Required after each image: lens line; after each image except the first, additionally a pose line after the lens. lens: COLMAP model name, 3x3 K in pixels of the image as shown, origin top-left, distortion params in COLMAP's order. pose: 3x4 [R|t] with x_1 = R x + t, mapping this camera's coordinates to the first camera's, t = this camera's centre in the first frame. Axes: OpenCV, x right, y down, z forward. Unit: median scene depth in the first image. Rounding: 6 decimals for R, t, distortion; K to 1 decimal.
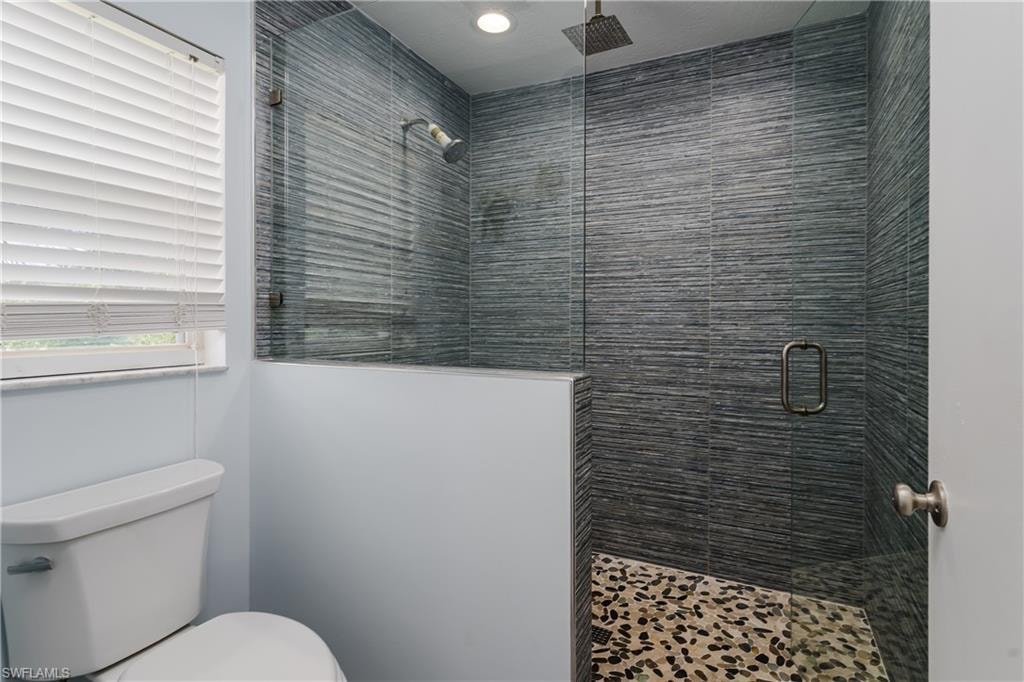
lens RADIAL K [[501.5, 0, 540.9], [0, 501.5, 326.9], [0, 0, 1]] dist [0.002353, 0.000431]
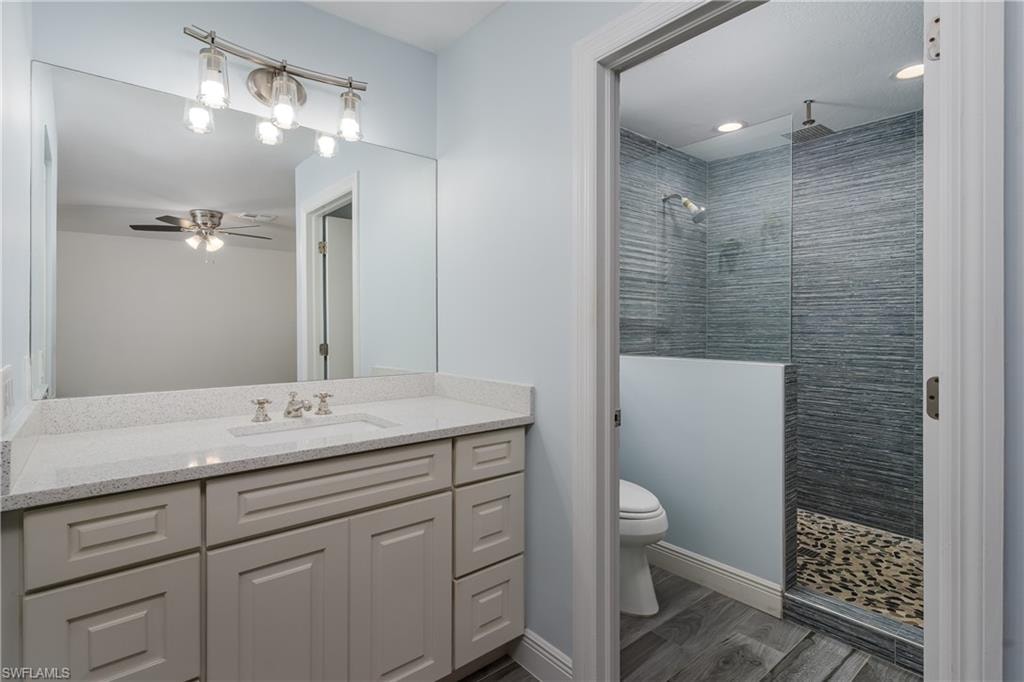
lens RADIAL K [[501.5, 0, 540.9], [0, 501.5, 326.9], [0, 0, 1]] dist [0.002353, 0.000431]
pose [[0.912718, 0.000539, -0.408591, 0.001595], [-0.005818, 0.999915, -0.011679, -0.003851], [0.408550, 0.013037, 0.912643, -0.498778]]
